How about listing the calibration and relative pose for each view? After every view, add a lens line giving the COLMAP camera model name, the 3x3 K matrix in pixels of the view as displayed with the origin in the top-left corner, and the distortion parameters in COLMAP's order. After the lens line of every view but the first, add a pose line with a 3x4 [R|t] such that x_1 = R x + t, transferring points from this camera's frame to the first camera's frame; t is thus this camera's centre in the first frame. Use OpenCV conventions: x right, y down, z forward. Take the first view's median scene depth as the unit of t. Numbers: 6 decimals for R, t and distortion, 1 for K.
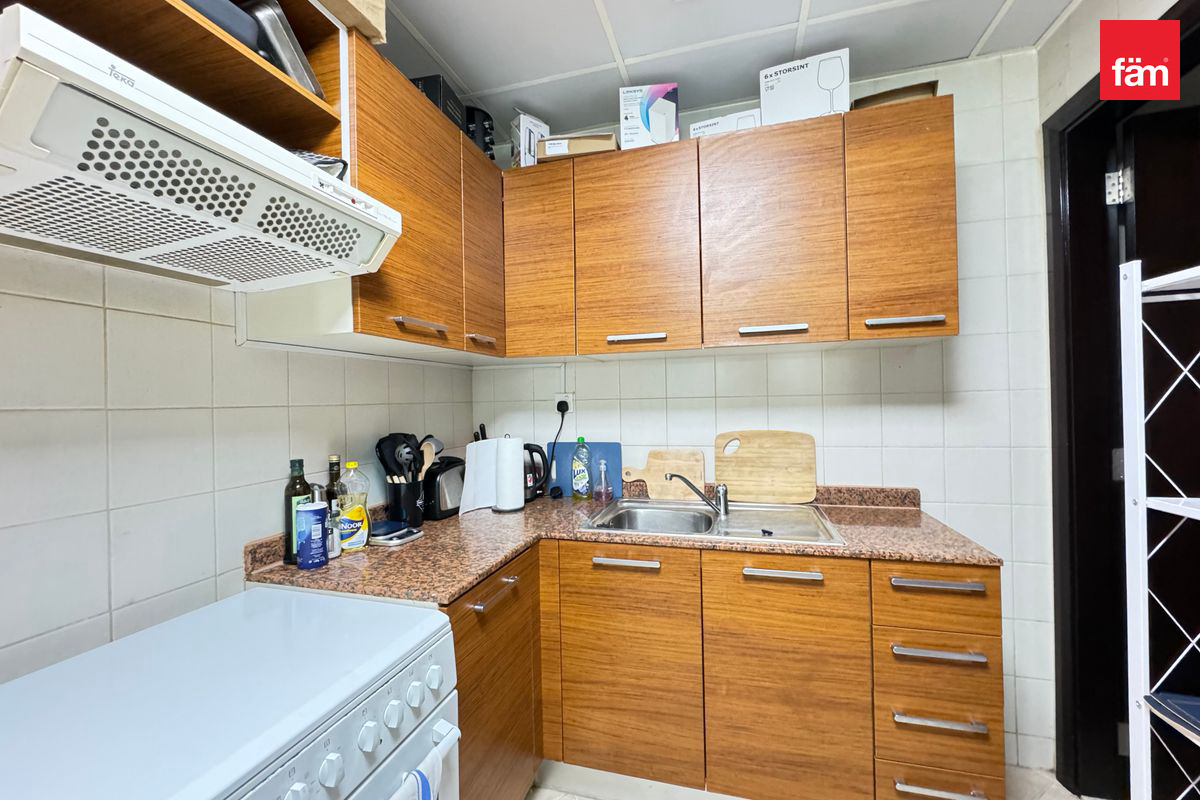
lens RADIAL K [[480.5, 0, 600.0], [0, 480.5, 400.0], [0, 0, 1]] dist [-0.005066, 0.000717]
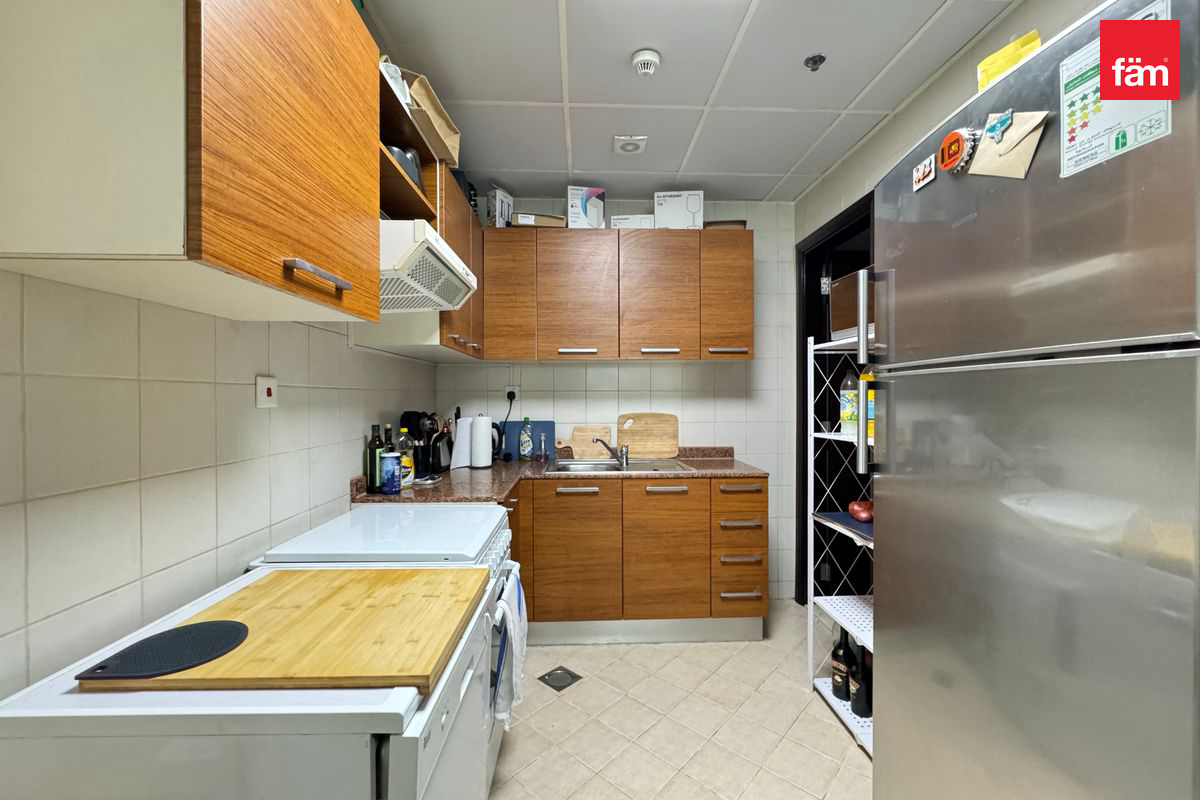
lens RADIAL K [[480.5, 0, 600.0], [0, 480.5, 400.0], [0, 0, 1]] dist [-0.005066, 0.000717]
pose [[0.949410, 0.016405, 0.313611, -0.362506], [-0.017762, 0.999841, 0.001470, 0.026689], [-0.313537, -0.006966, 0.949550, -0.530202]]
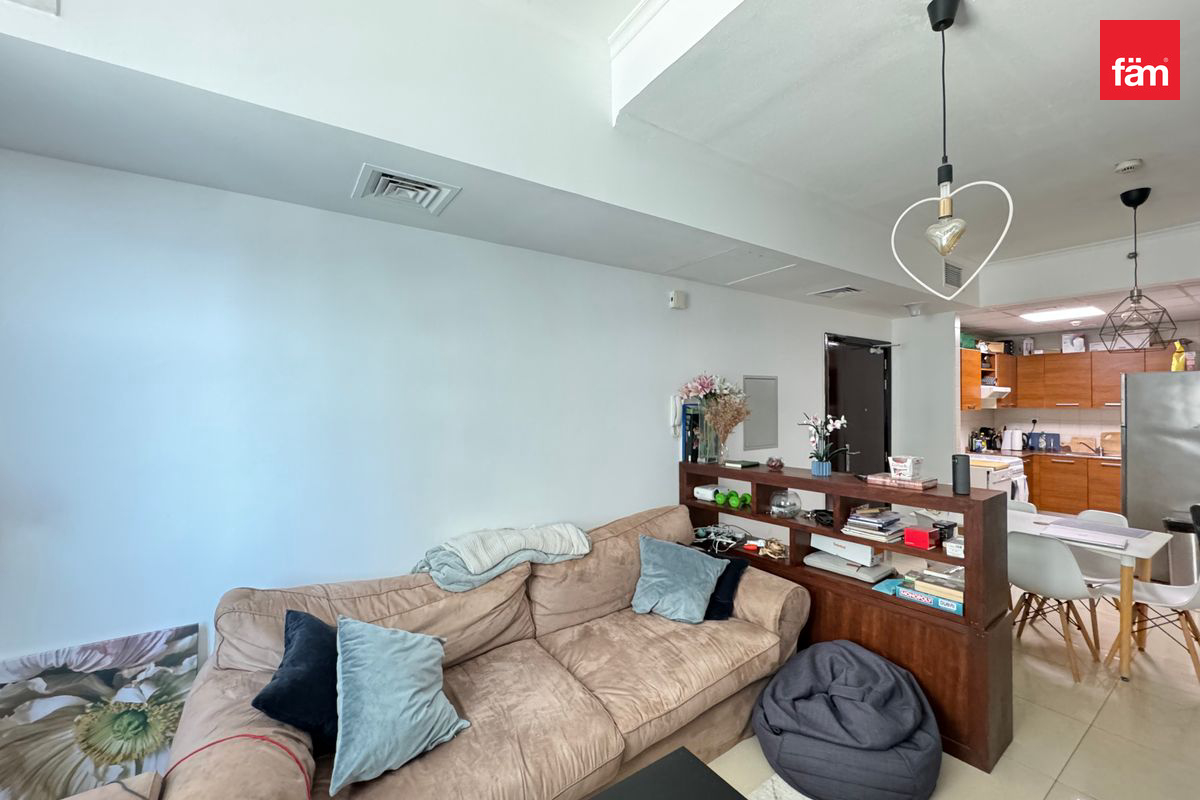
lens RADIAL K [[480.5, 0, 600.0], [0, 480.5, 400.0], [0, 0, 1]] dist [-0.005066, 0.000717]
pose [[0.772266, 0.014421, -0.635136, -0.386816], [-0.010862, 0.999896, 0.009495, -0.171276], [0.635207, -0.000434, 0.772342, -4.388941]]
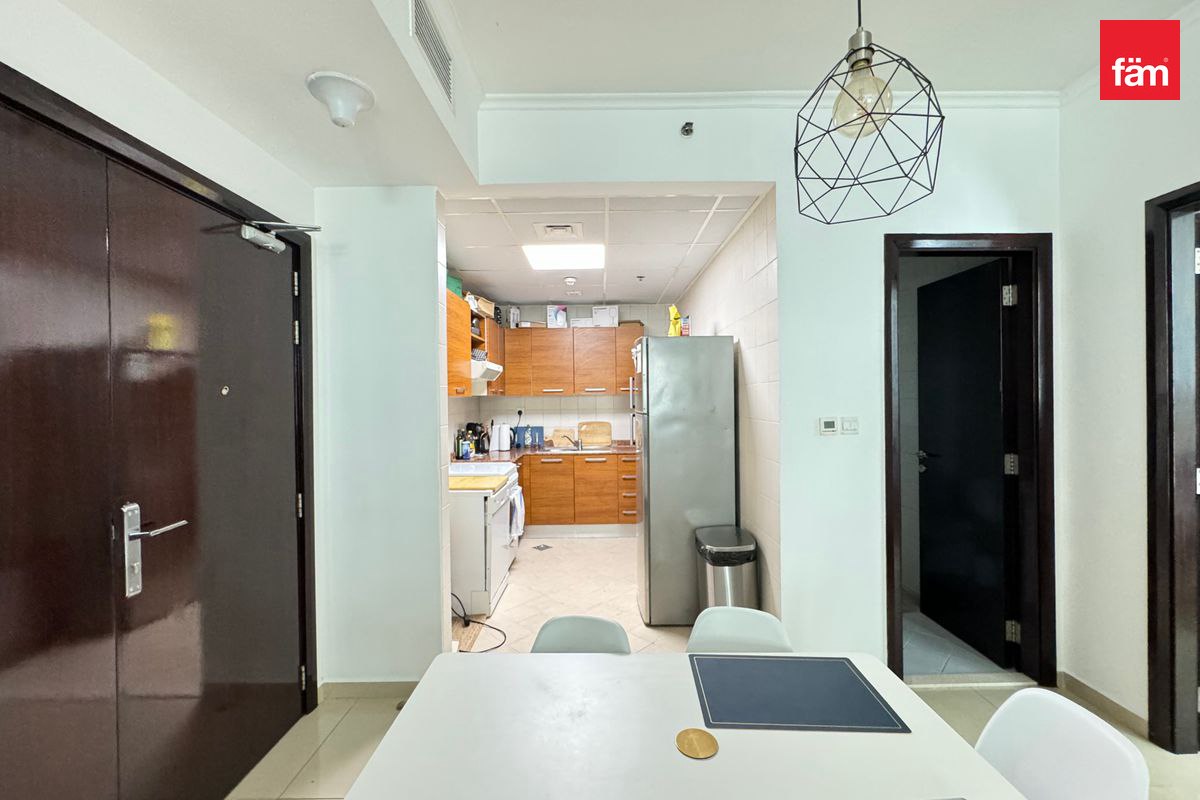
lens RADIAL K [[480.5, 0, 600.0], [0, 480.5, 400.0], [0, 0, 1]] dist [-0.005066, 0.000717]
pose [[0.960613, 0.006471, 0.277815, -0.512673], [-0.006842, 0.999977, 0.000366, -0.078487], [-0.277806, -0.002252, 0.960635, -2.129439]]
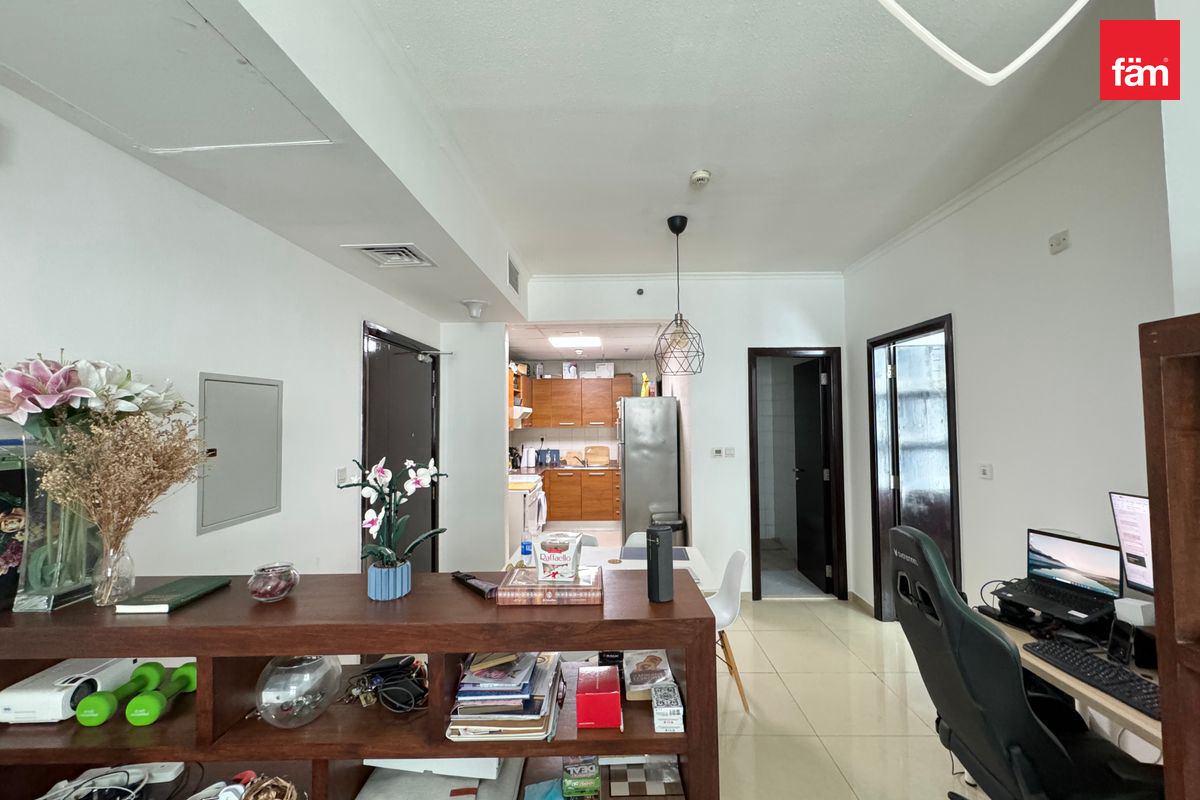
lens RADIAL K [[480.5, 0, 600.0], [0, 480.5, 400.0], [0, 0, 1]] dist [-0.005066, 0.000717]
pose [[0.967626, 0.020782, 0.251531, -0.750044], [-0.010742, 0.999092, -0.041222, -0.179594], [-0.252159, 0.037186, 0.966971, -3.359277]]
